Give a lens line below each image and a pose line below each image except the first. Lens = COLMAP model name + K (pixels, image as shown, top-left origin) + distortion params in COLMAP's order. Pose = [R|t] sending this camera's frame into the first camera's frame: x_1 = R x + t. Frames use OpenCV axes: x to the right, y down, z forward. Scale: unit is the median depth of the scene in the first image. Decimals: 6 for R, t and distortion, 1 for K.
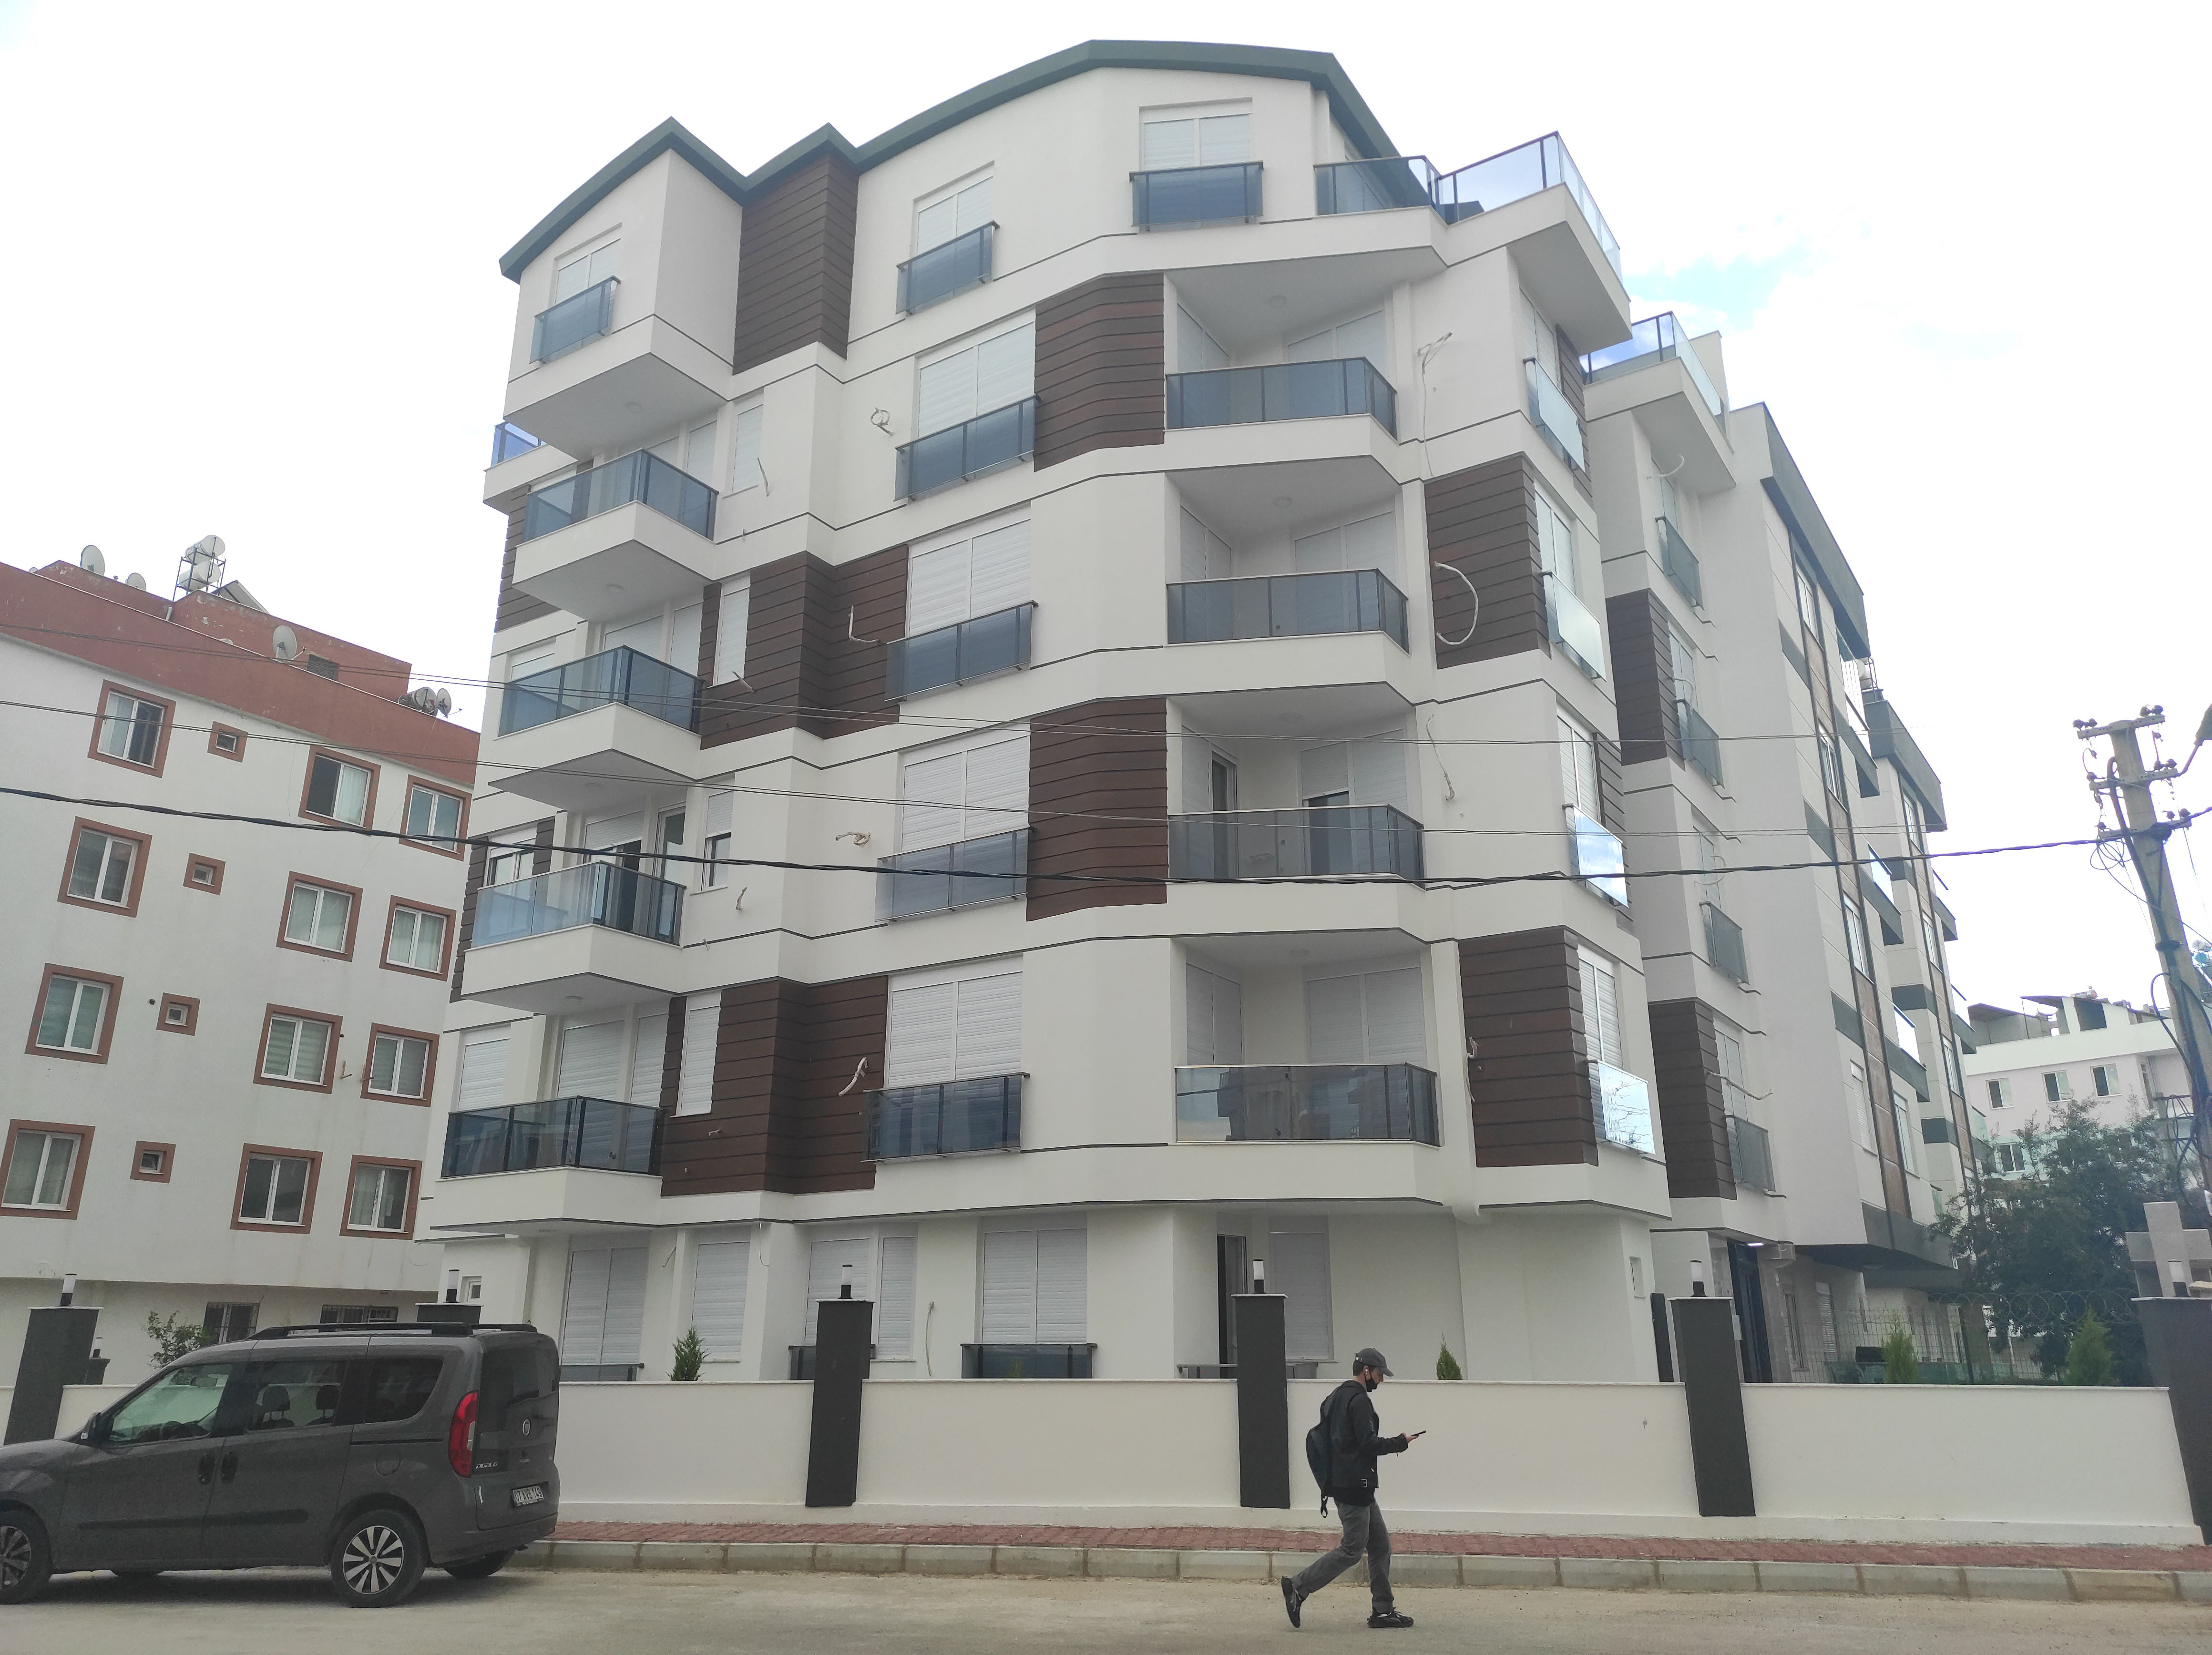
lens RADIAL K [[1631.8, 0, 1109.4], [0, 1631.8, 822.4], [0, 0, 1]] dist [0.061724, -0.036667]
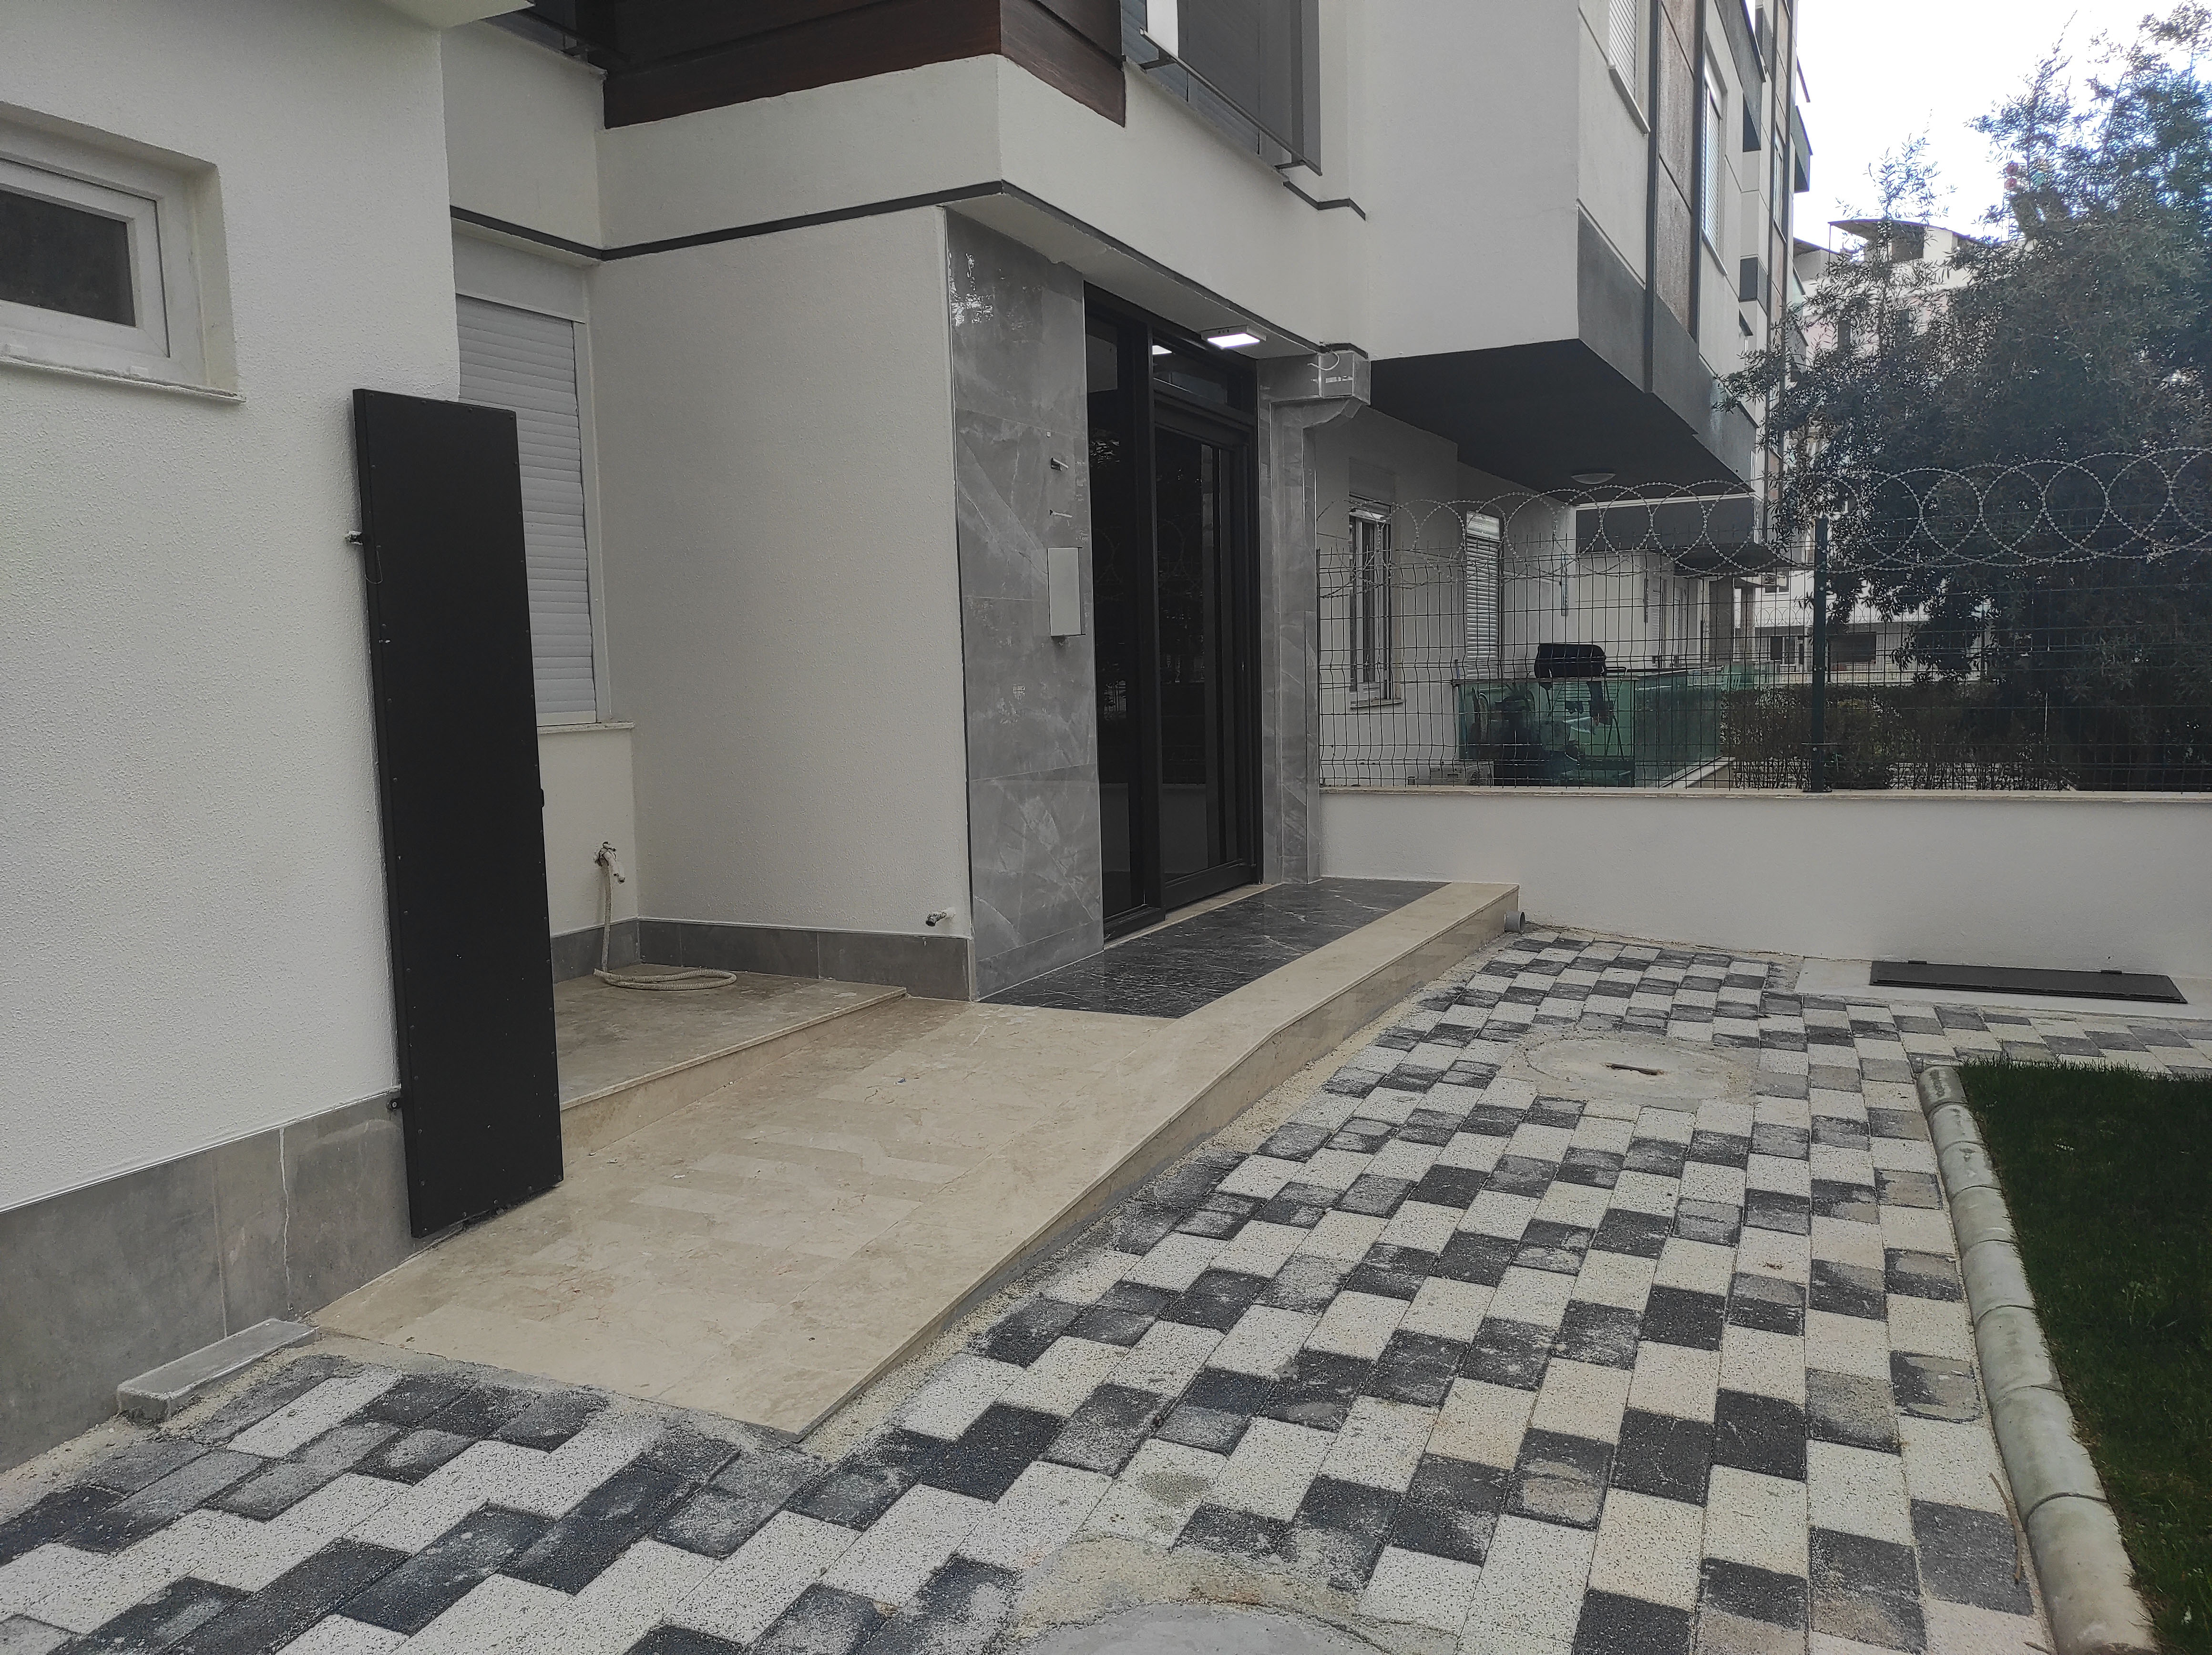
lens RADIAL K [[1631.8, 0, 1105.6], [0, 1631.8, 824.5], [0, 0, 1]] dist [0.061724, -0.036667]
pose [[0.992041, -0.036818, 0.120414, 0.317063], [-0.013833, 0.918643, 0.394847, 0.210893], [-0.125155, -0.393370, 0.910822, 0.664606]]
